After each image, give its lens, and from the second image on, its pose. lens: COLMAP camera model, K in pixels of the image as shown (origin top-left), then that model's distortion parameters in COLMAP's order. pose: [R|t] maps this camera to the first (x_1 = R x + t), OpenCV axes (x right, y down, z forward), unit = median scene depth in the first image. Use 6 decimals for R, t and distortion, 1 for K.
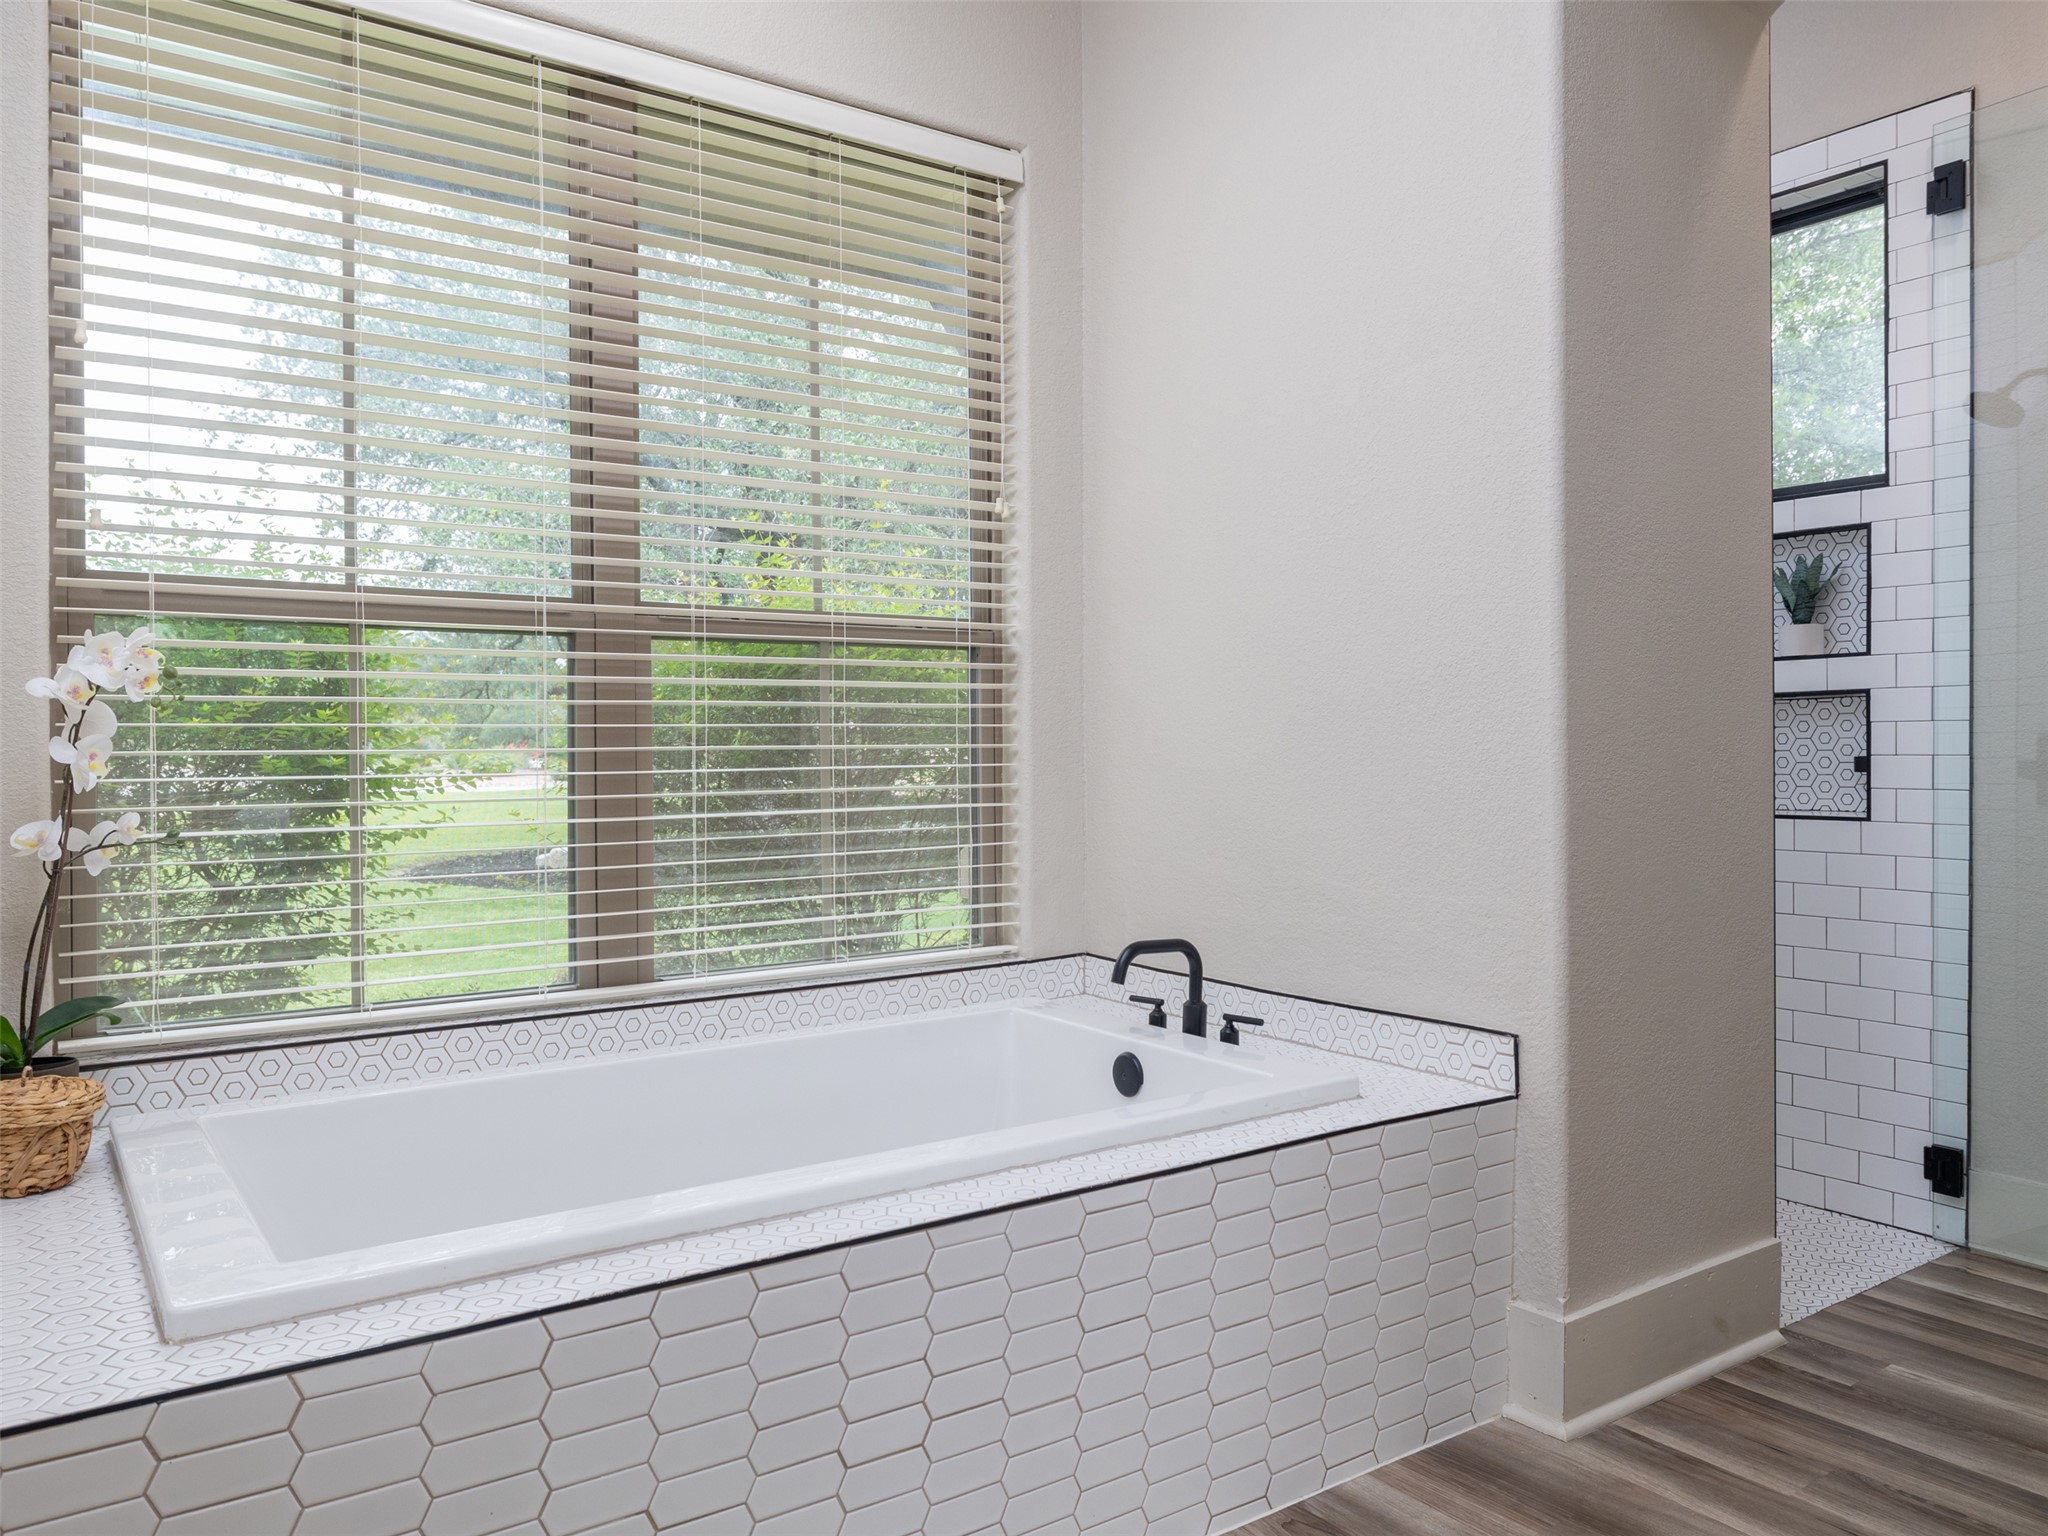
lens RADIAL K [[1461.1, 0, 1024.2], [0, 1461.1, 756.8], [0, 0, 1]] dist [-0.007122, 0.001187]
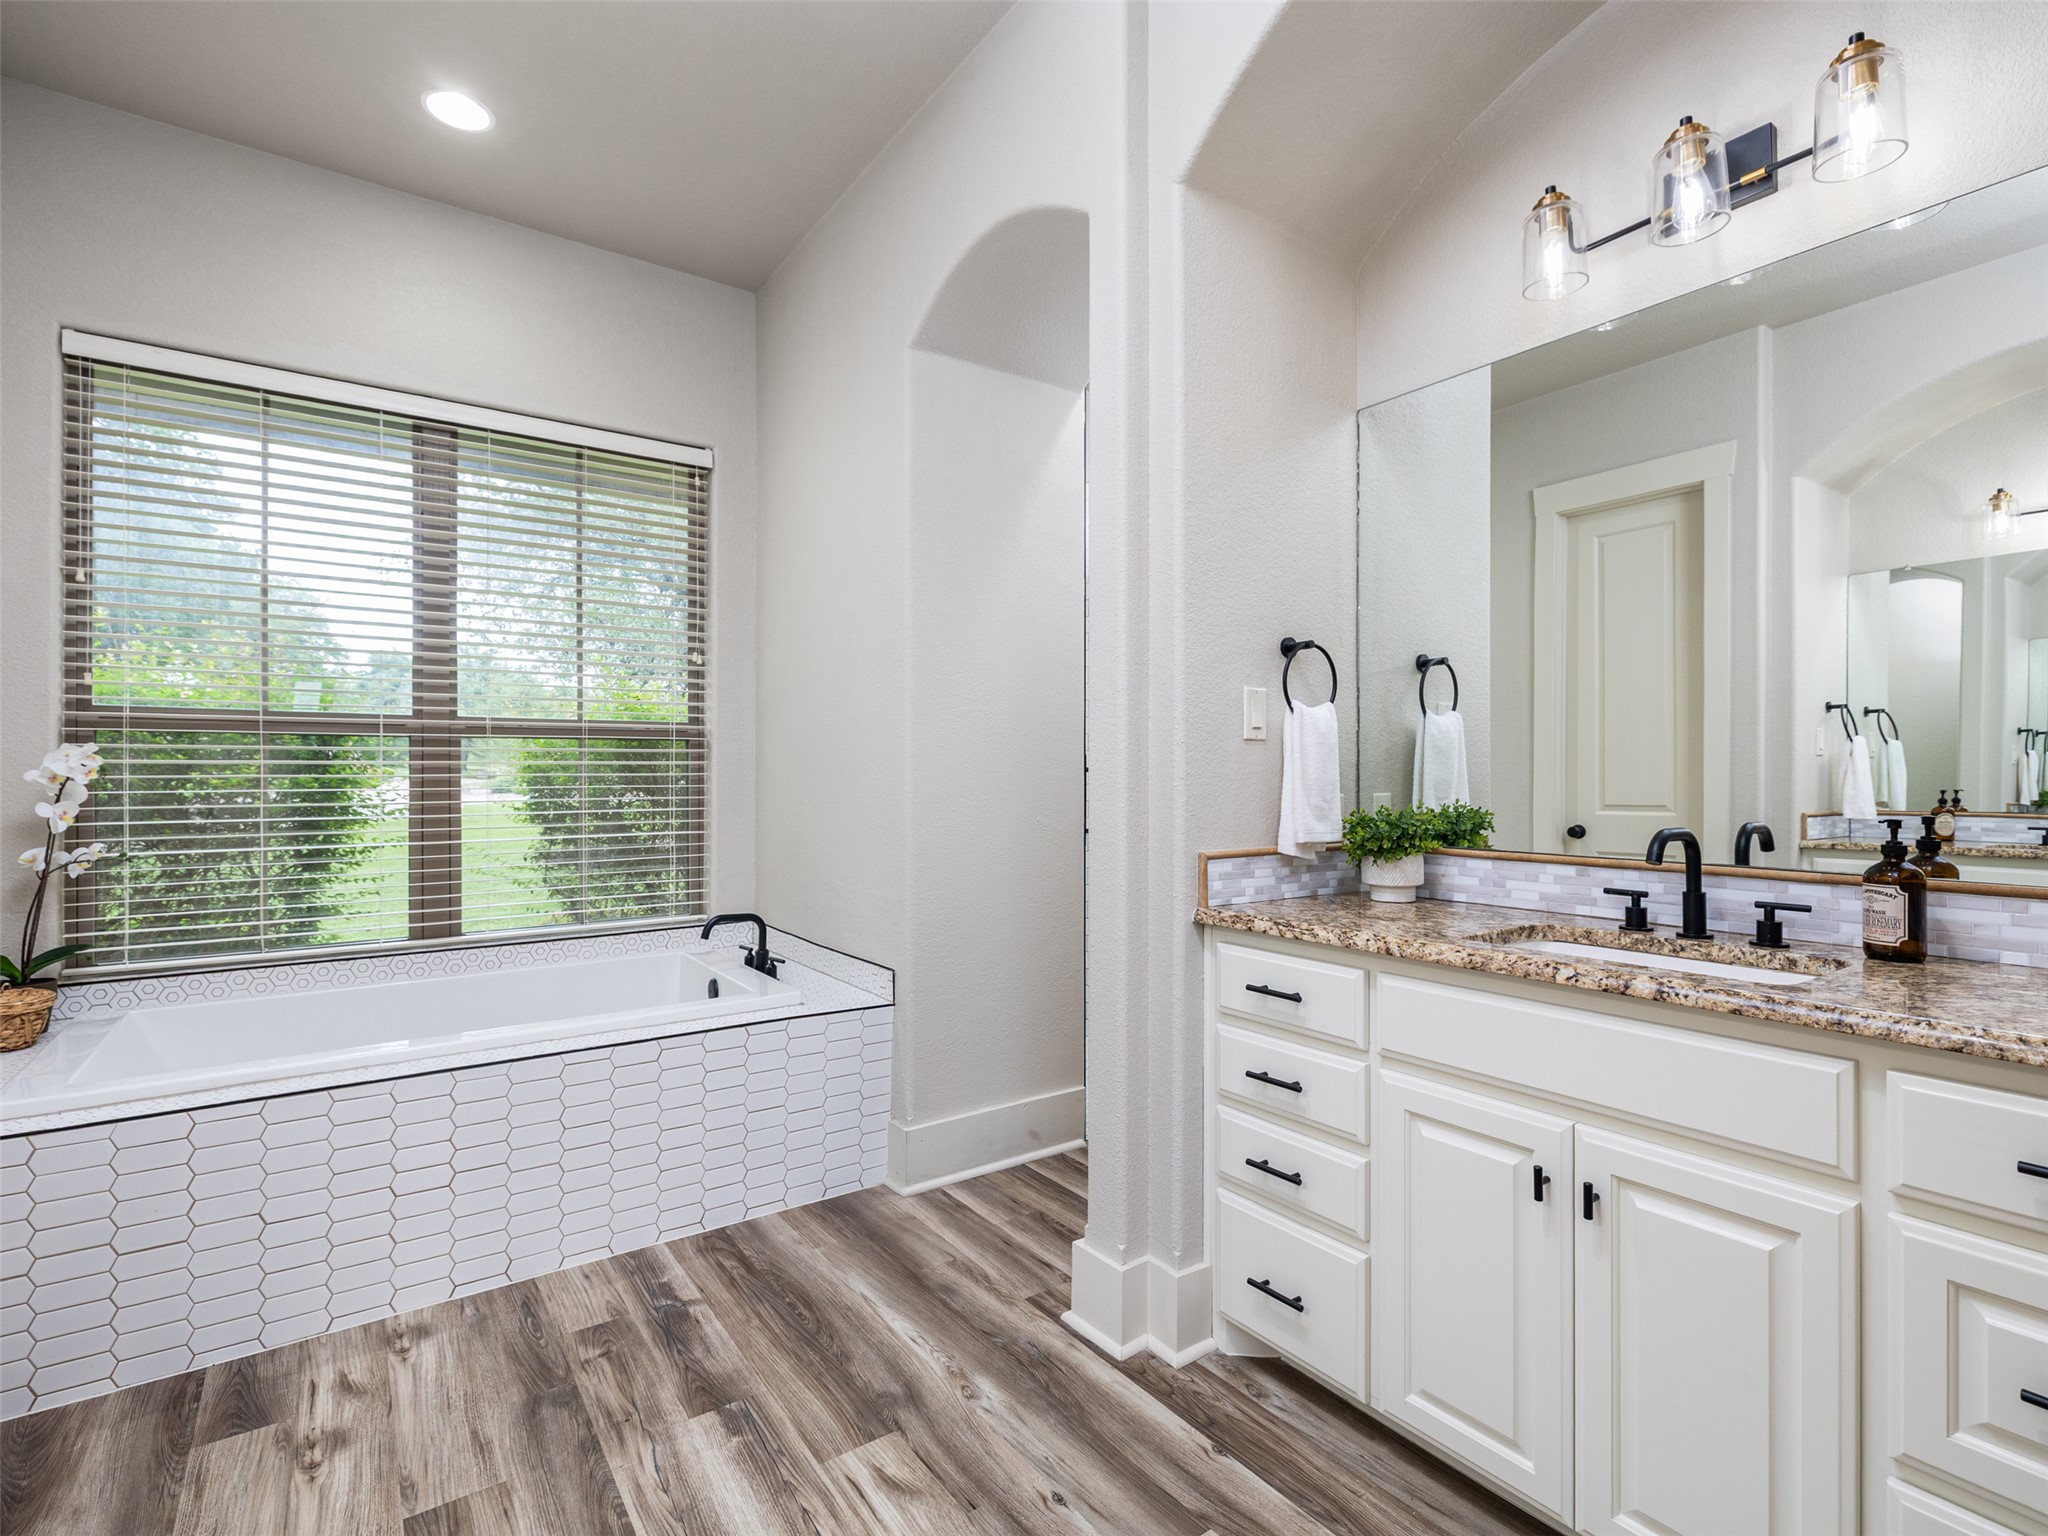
lens RADIAL K [[981.2, 0, 1027.9], [0, 981.2, 774.1], [0, 0, 1]] dist [-0.003275, -0.000026]
pose [[0.999984, 0.004105, -0.003864, 0.439471], [-0.004123, 0.999981, -0.004519, -0.037772], [0.003846, 0.004534, 0.999982, -0.171423]]
